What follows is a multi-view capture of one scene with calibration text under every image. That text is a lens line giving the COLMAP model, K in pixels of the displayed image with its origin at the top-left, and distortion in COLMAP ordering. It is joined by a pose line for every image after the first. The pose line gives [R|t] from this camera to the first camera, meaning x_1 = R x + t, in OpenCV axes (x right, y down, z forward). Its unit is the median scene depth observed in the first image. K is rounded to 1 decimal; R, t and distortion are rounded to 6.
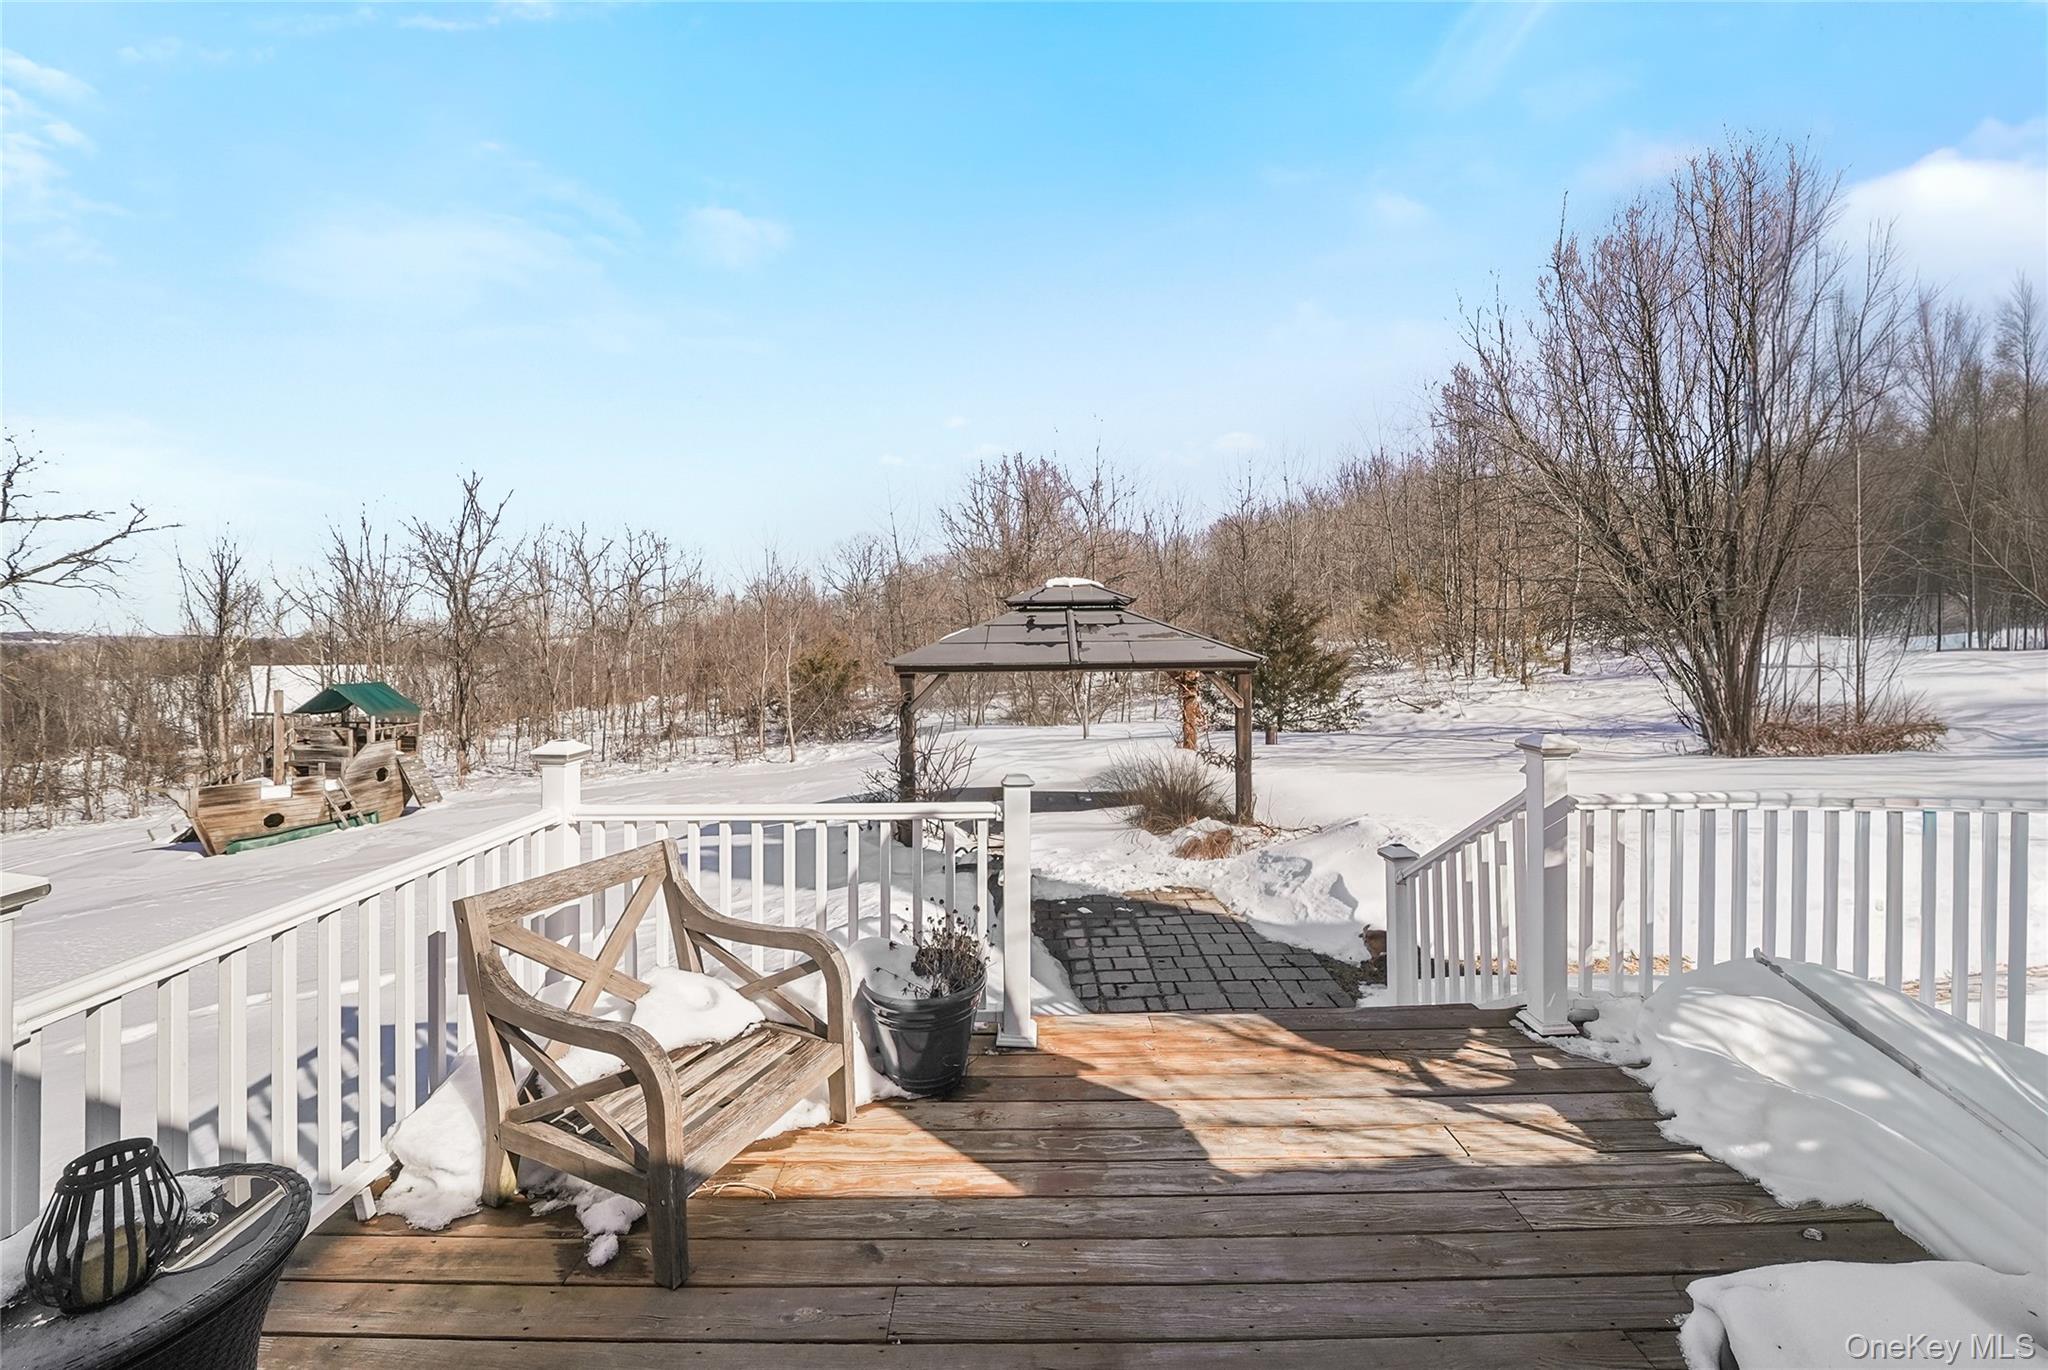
lens RADIAL K [[725.3, 0, 1034.5], [0, 725.3, 637.8], [0, 0, 1]] dist [-0.016934, 0.000018]
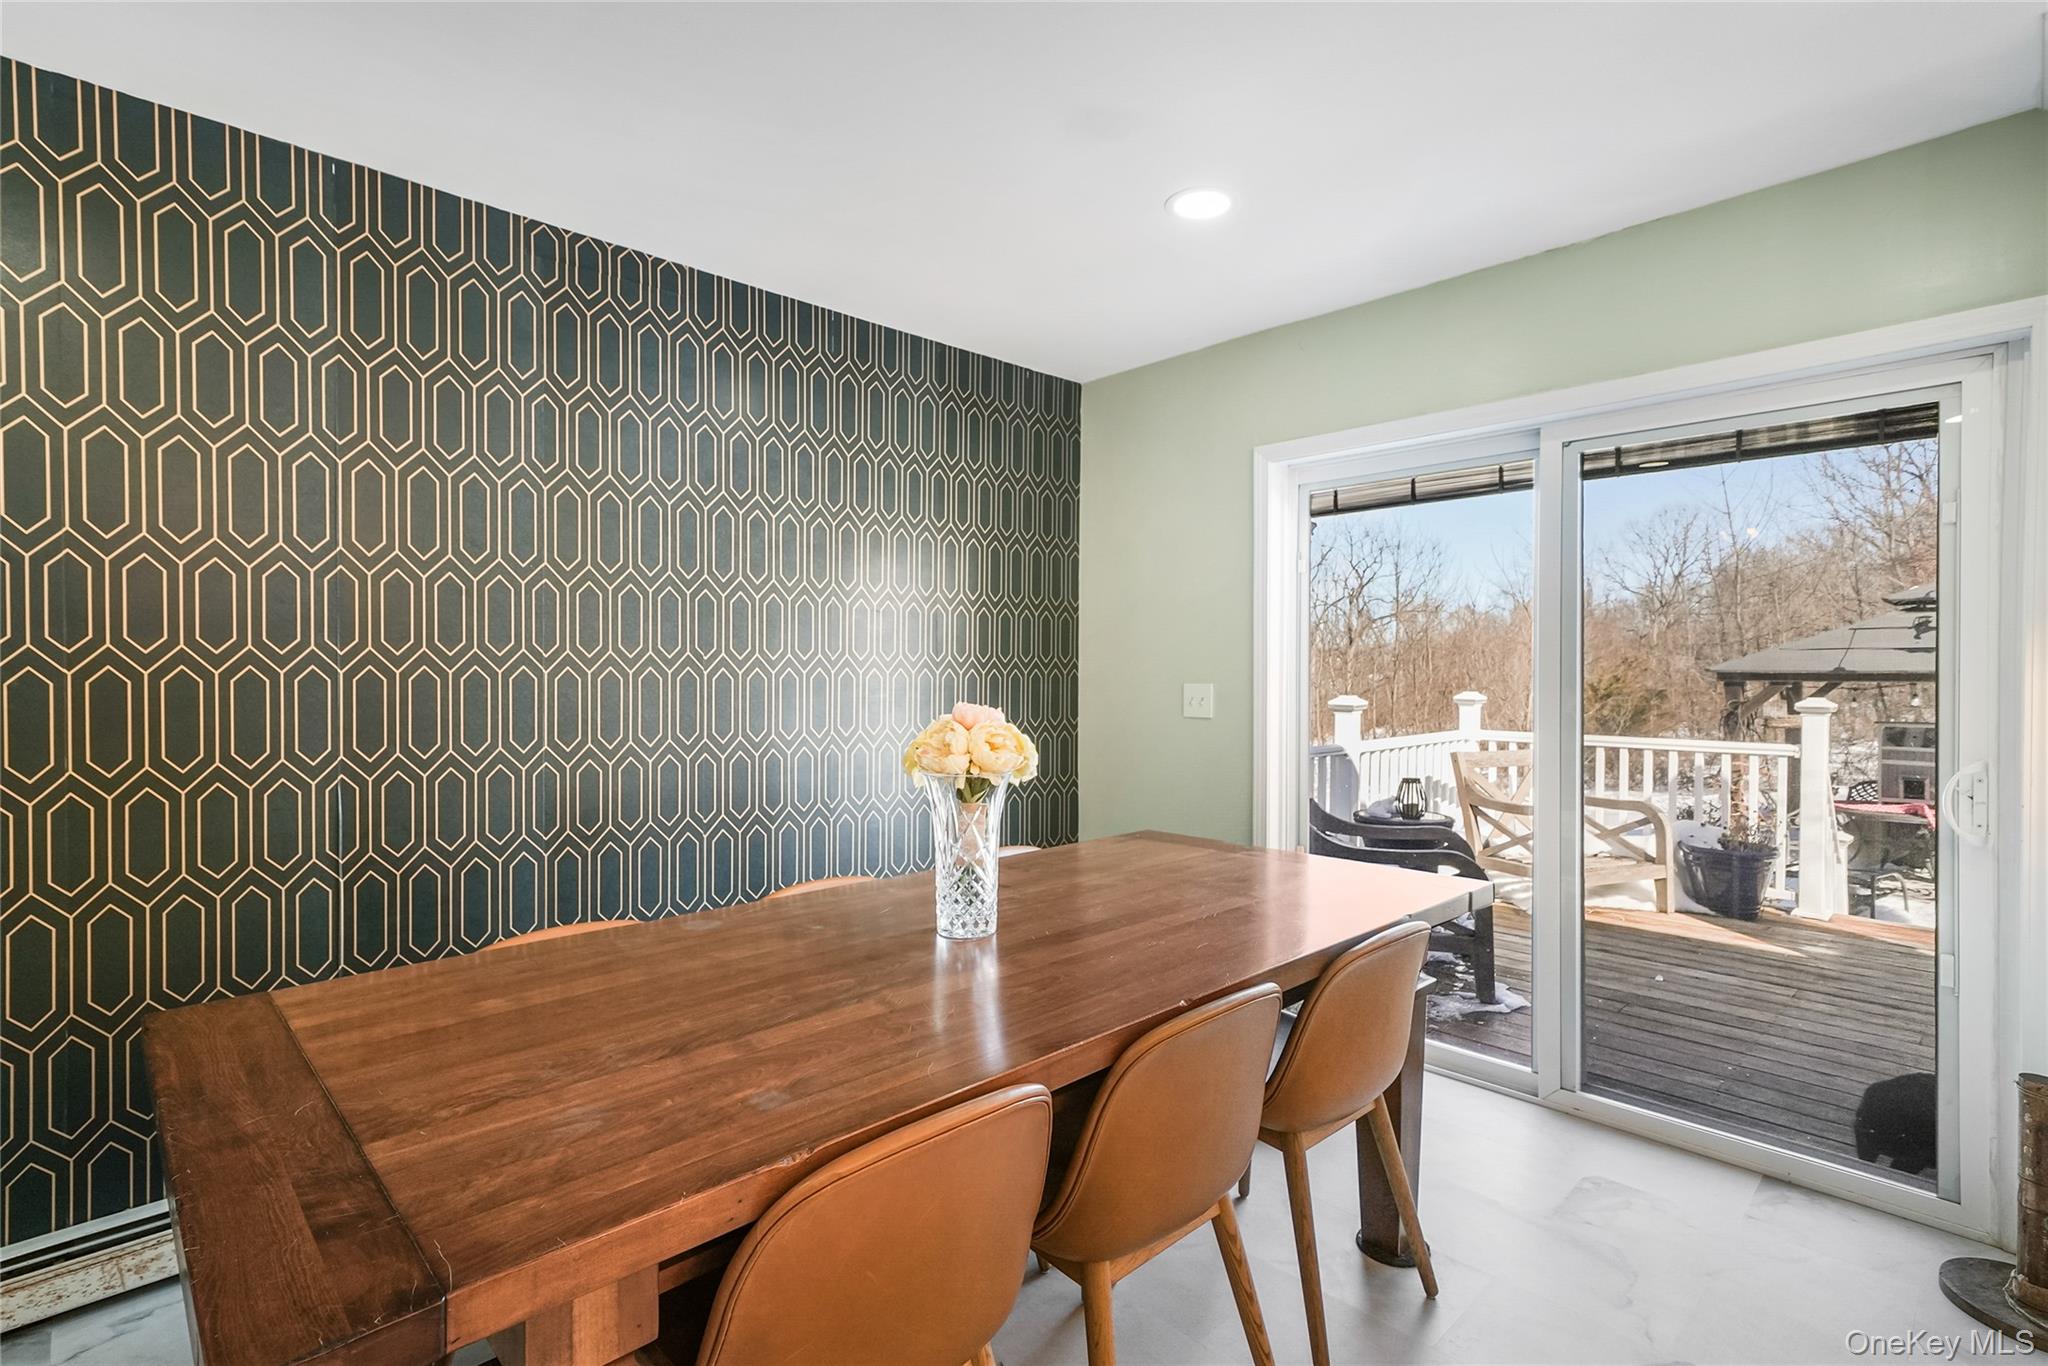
lens RADIAL K [[962.4, 0, 1025.2], [0, 962.4, 669.5], [0, 0, 1]] dist [0.010016, 0.000433]
pose [[0.681130, 0.013202, -0.732043, 0.045946], [-0.007948, 0.999912, 0.010638, 0.011106], [0.732119, -0.001428, 0.681175, -0.207109]]
